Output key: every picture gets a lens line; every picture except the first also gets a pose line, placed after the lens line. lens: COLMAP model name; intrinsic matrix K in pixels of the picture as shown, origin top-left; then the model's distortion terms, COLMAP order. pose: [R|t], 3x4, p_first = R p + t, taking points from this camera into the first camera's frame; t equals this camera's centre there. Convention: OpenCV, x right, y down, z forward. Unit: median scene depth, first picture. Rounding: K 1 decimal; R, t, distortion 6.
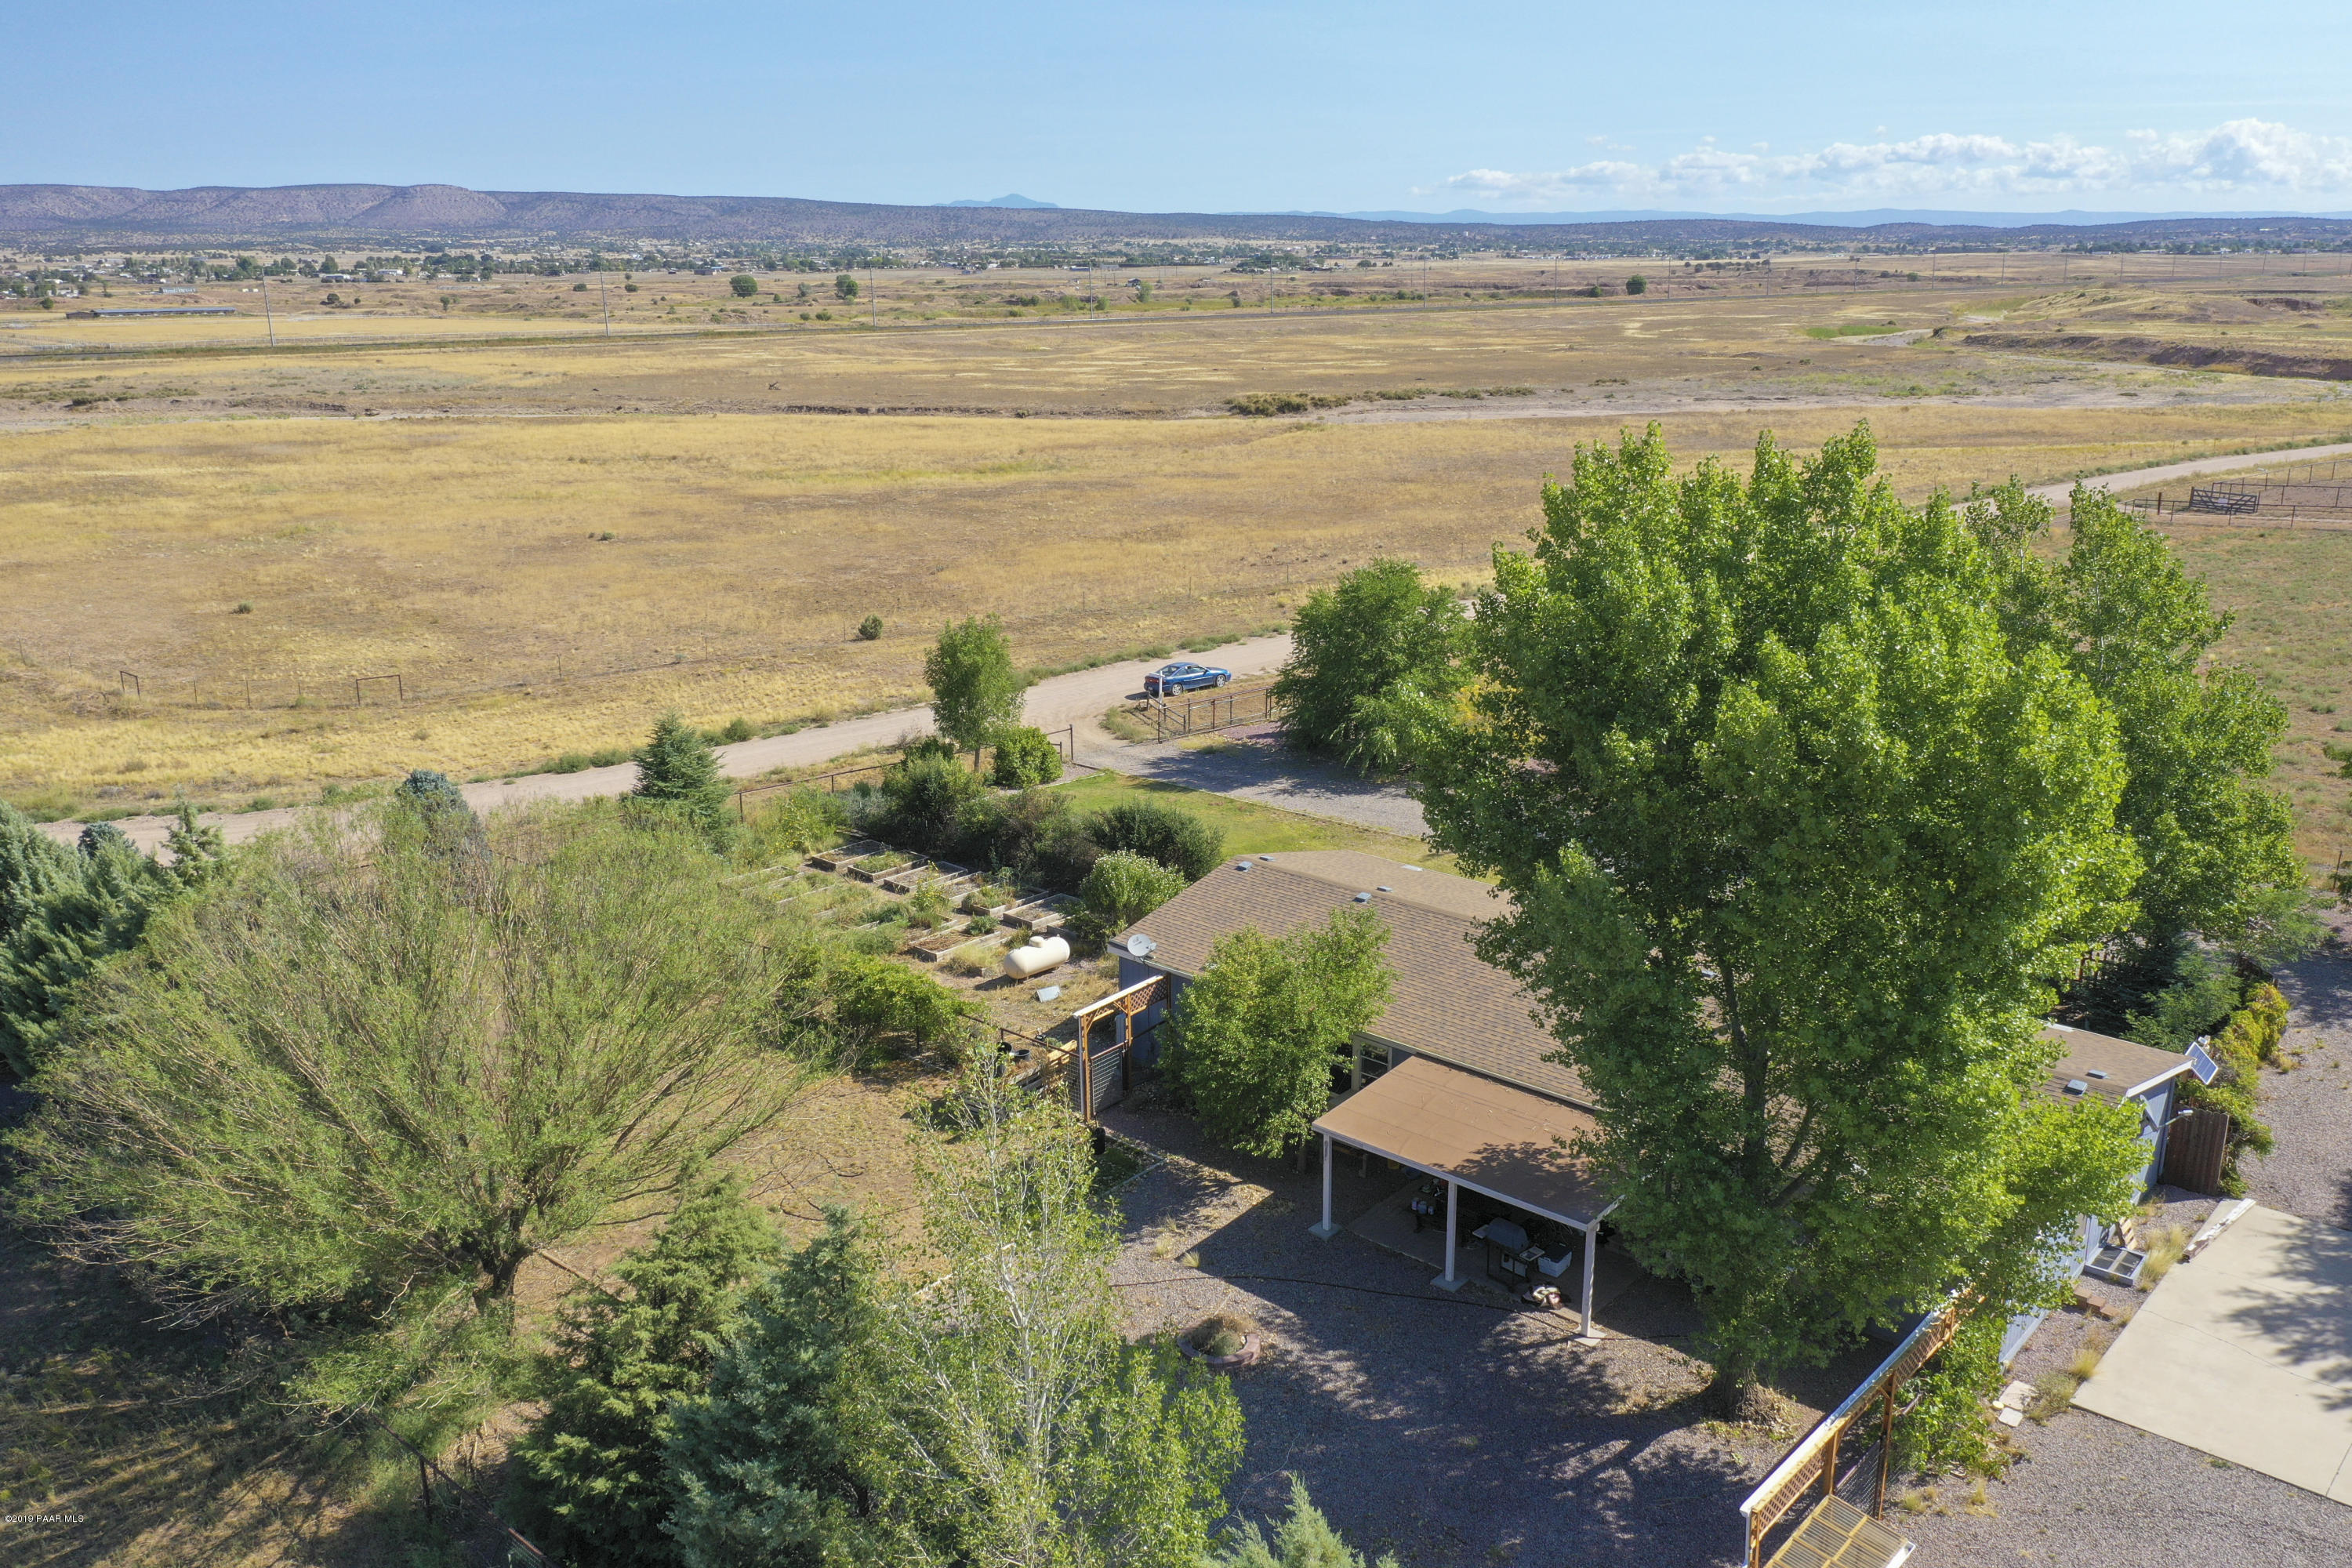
lens RADIAL K [[1846.6, 0, 1170.0], [0, 1846.6, 784.2], [0, 0, 1]] dist [0.007237, 0.004619]
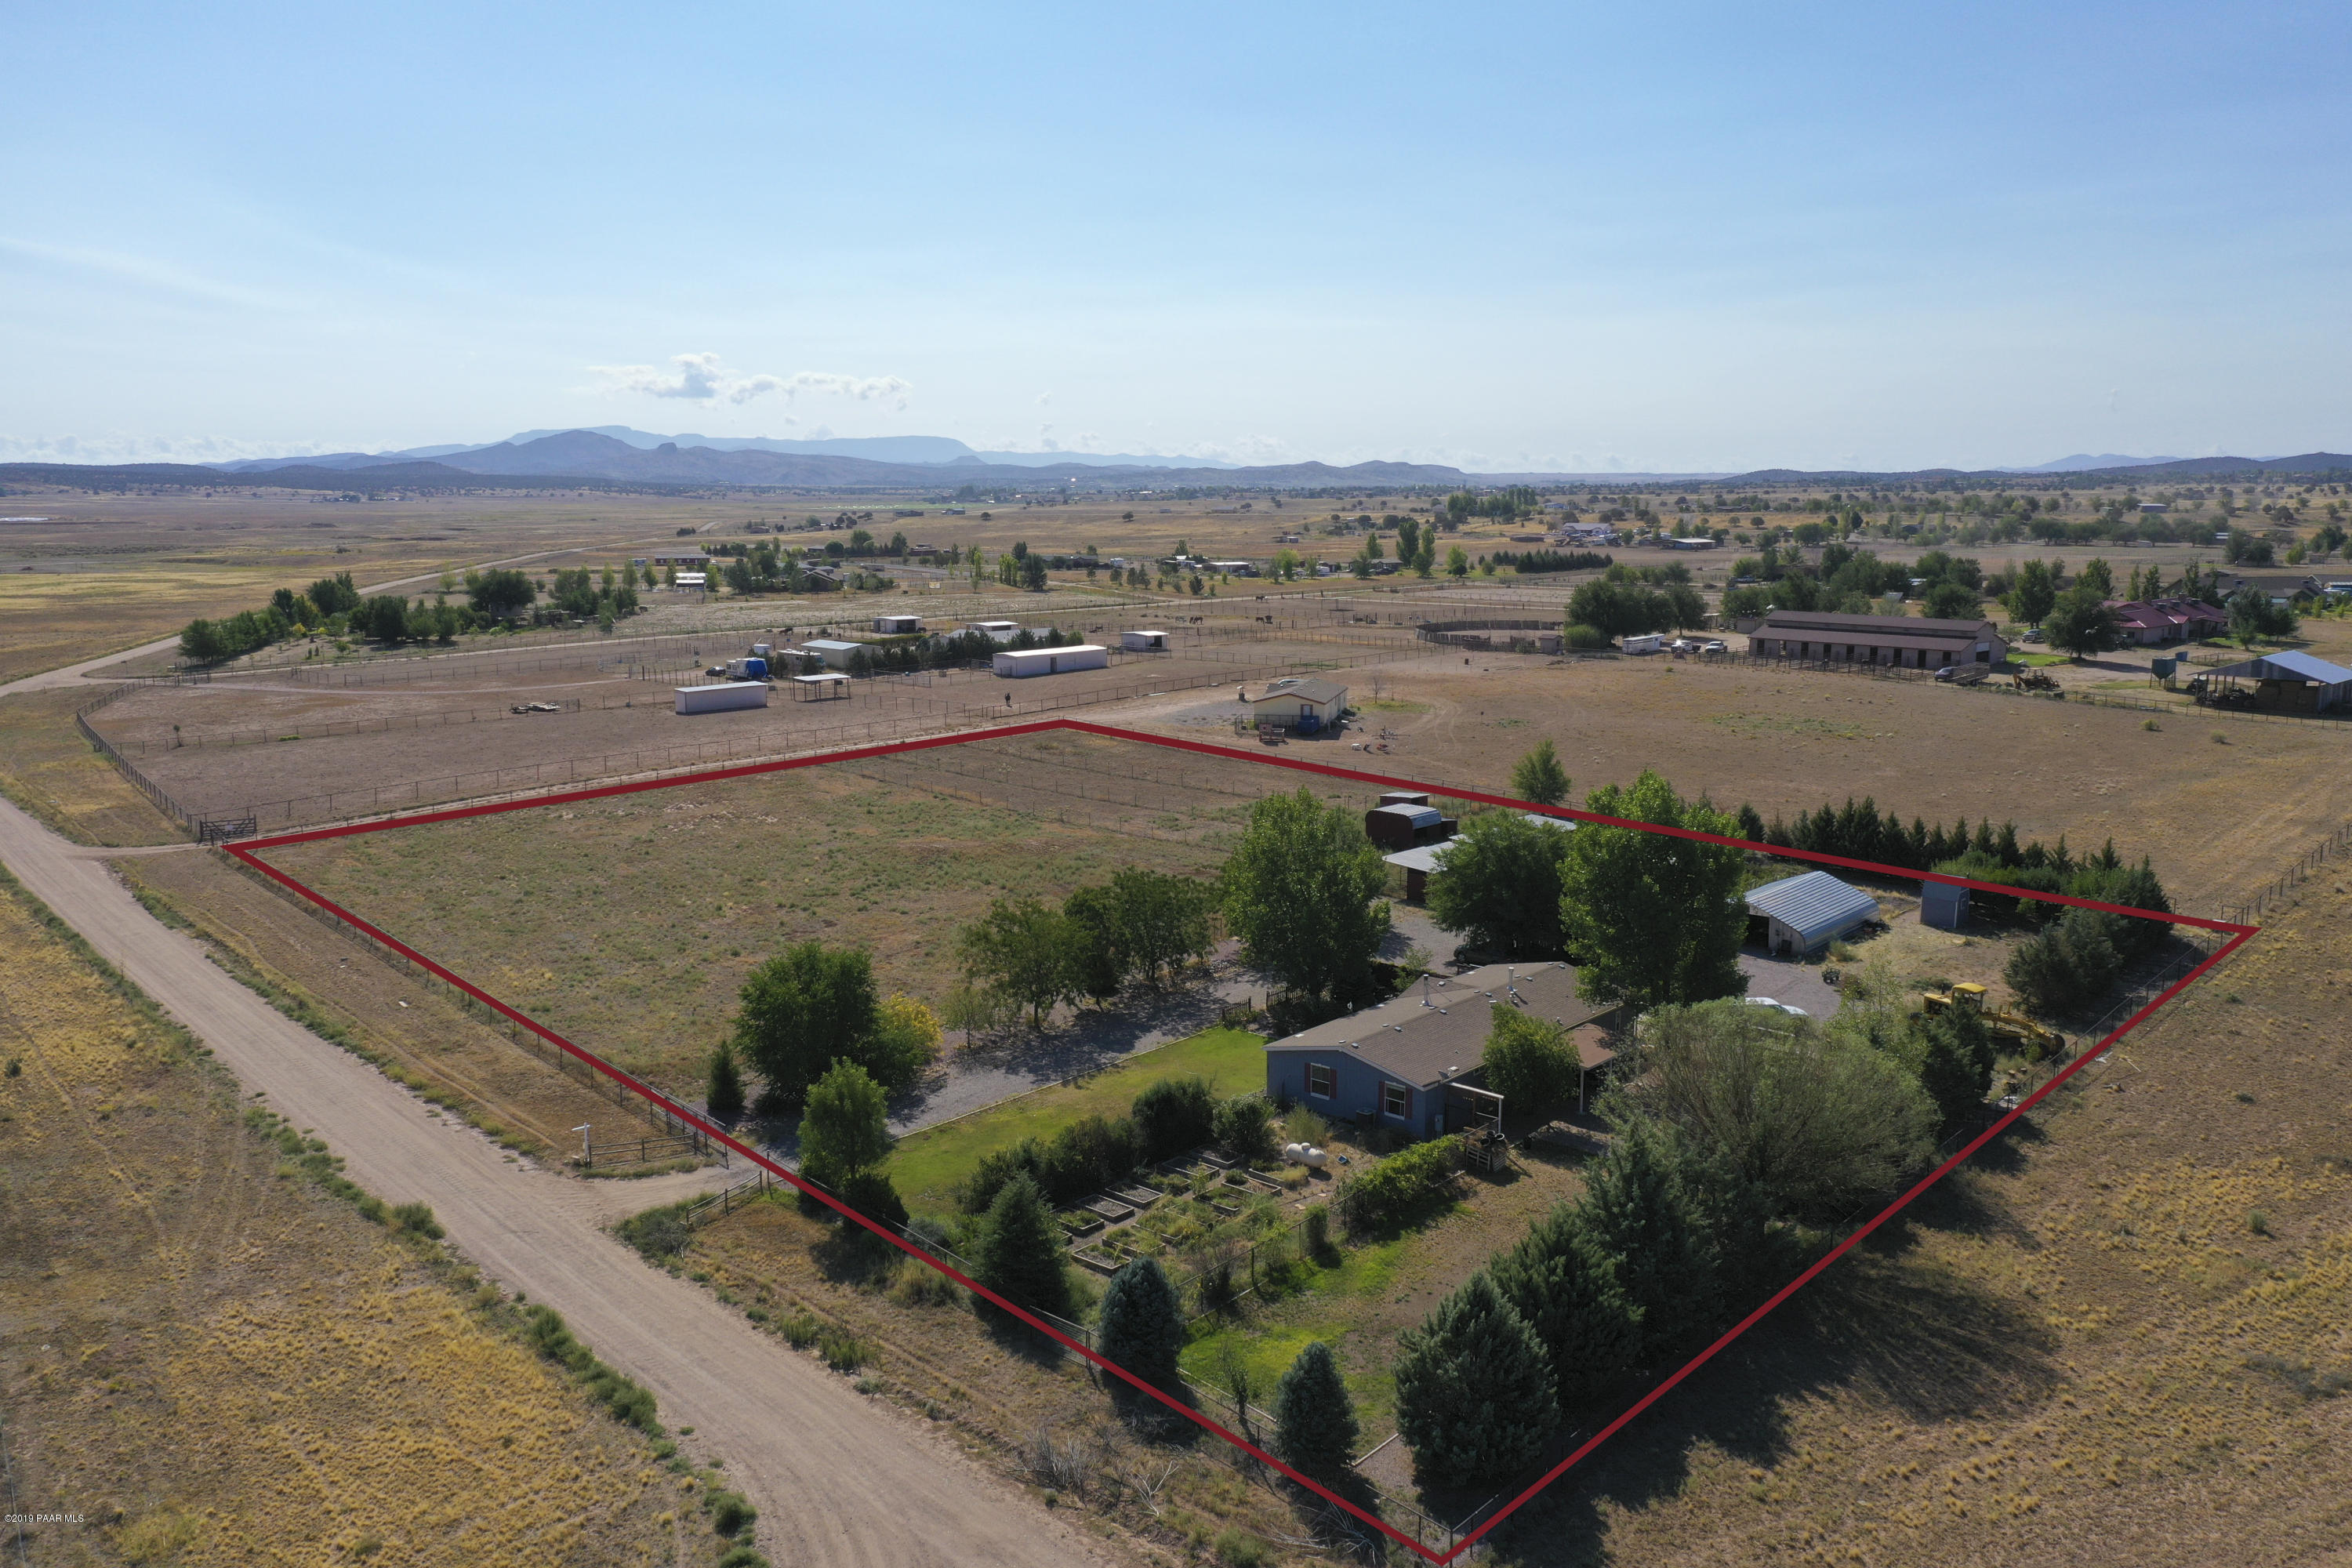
lens RADIAL K [[1855.7, 0, 1172.8], [0, 1855.7, 788.2], [0, 0, 1]] dist [0.002502, 0.007808]
pose [[-0.015768, -0.151977, 0.988258, -0.121014], [0.272681, 0.950263, 0.150485, -0.036593], [-0.961975, 0.271852, 0.026457, 0.070788]]
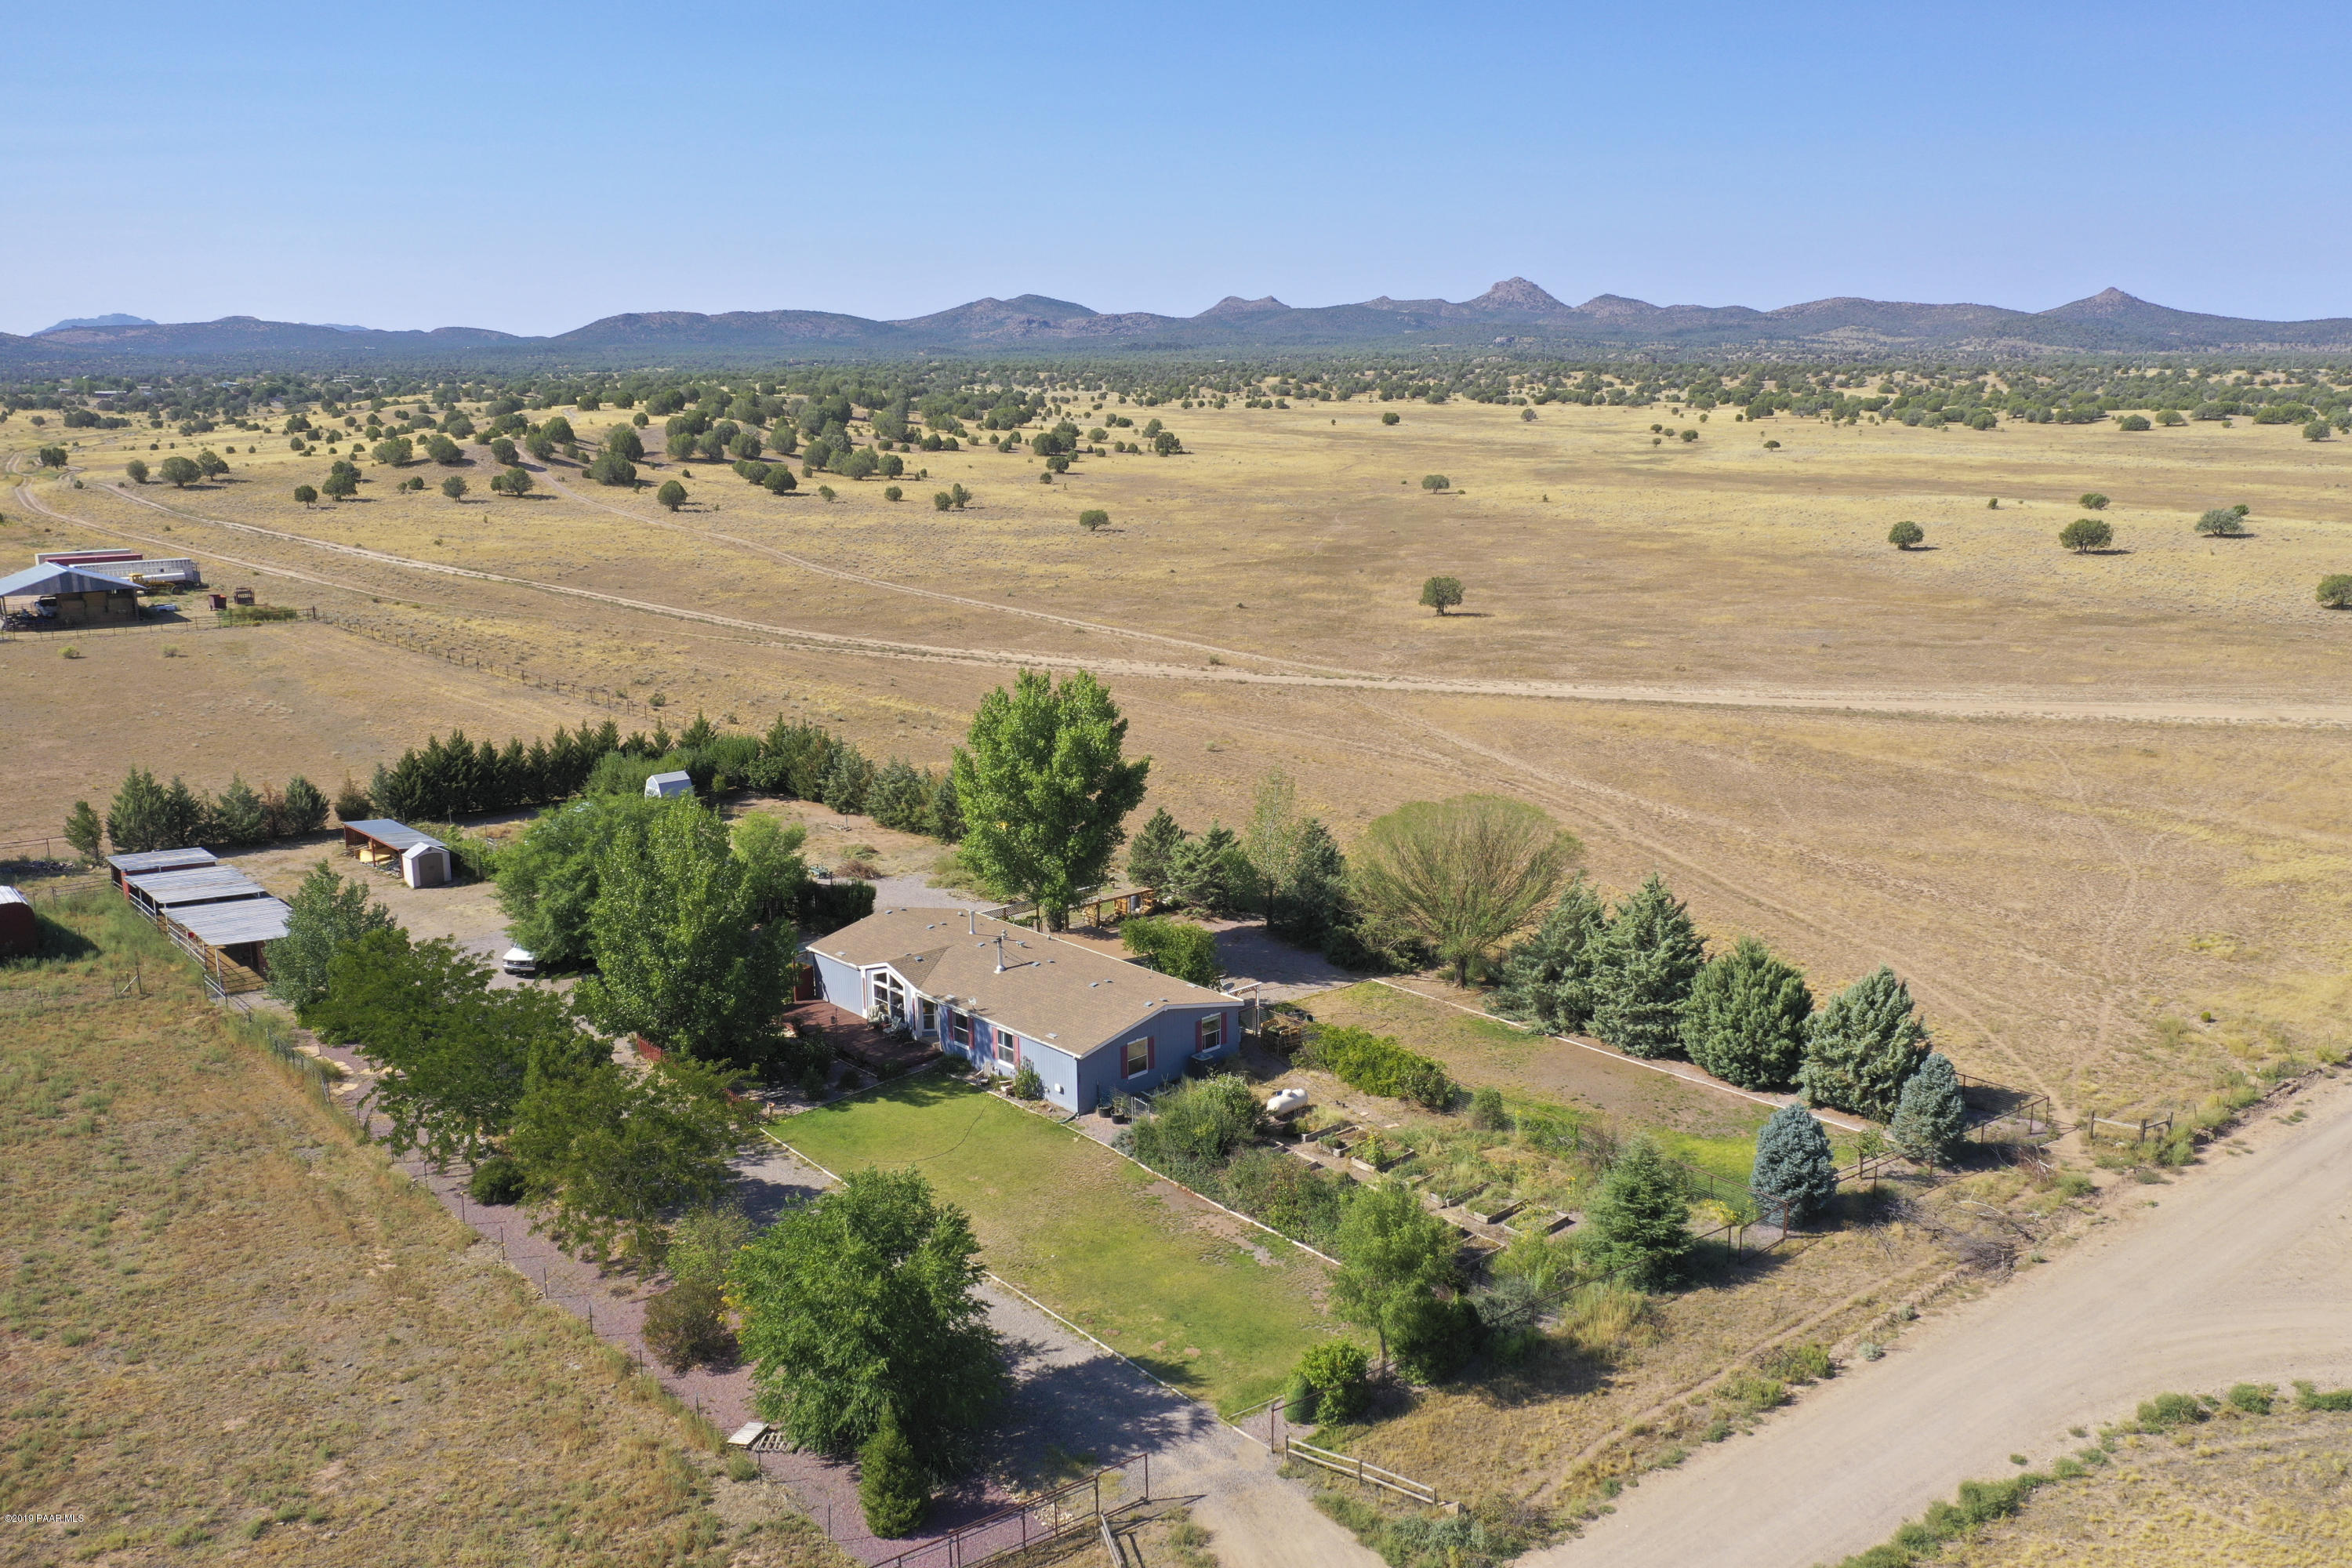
lens RADIAL K [[1855.7, 0, 1172.8], [0, 1855.7, 788.2], [0, 0, 1]] dist [0.002502, 0.007808]
pose [[-0.996232, -0.000291, 0.086730, -0.007360], [0.040953, 0.879919, 0.473356, -0.063935], [-0.076453, 0.475124, -0.876591, 0.162937]]
